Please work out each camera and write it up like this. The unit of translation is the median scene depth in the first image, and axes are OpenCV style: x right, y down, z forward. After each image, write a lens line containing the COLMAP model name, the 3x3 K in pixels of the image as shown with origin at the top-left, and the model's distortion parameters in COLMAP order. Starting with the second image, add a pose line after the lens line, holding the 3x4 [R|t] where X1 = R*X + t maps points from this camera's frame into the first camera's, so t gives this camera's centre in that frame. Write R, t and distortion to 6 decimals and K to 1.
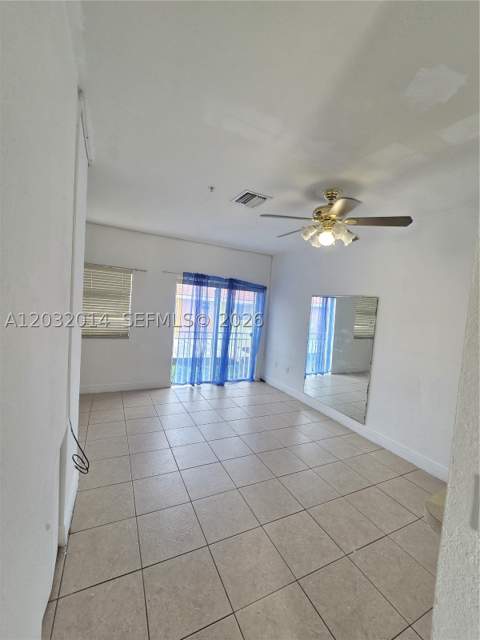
lens RADIAL K [[262.1, 0, 239.7], [0, 262.1, 320.4], [0, 0, 1]] dist [-0.003668, -0.000155]
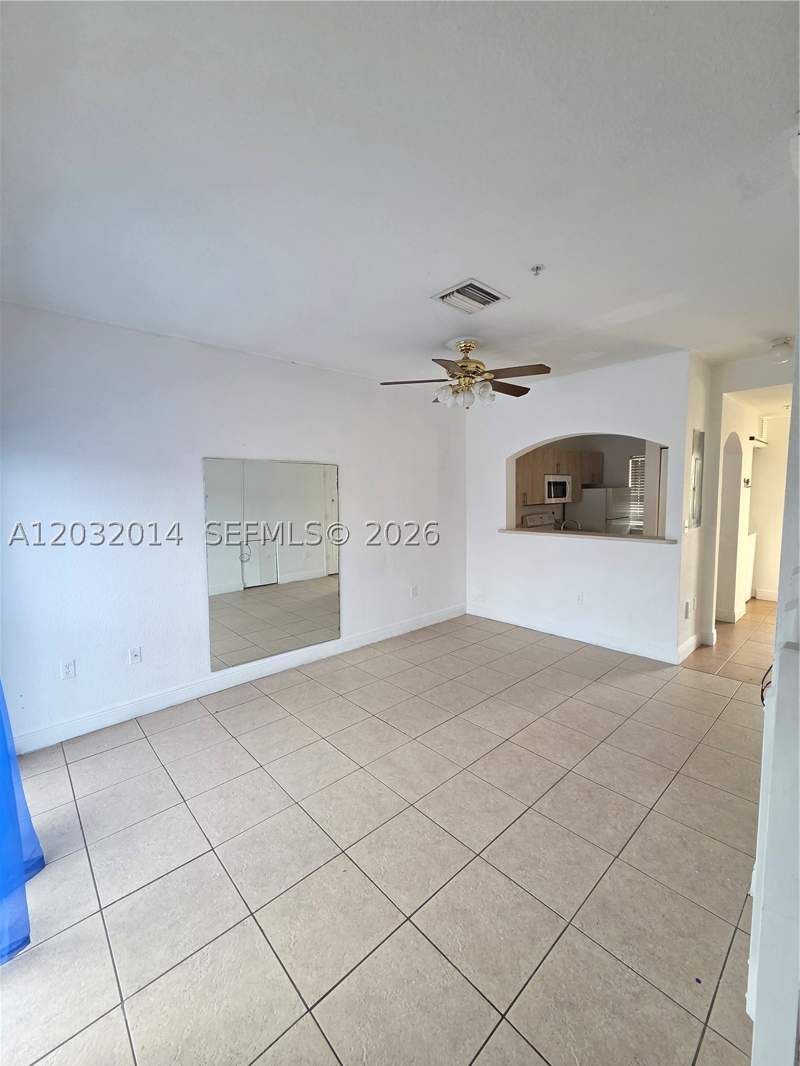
lens RADIAL K [[436.6, 0, 394.9], [0, 436.6, 531.6], [0, 0, 1]] dist [-0.003668, -0.000155]
pose [[-0.263699, -0.159486, 0.951329, -0.633259], [0.058372, 0.981791, 0.180773, -0.102559], [-0.962837, 0.103200, -0.249588, 1.023998]]
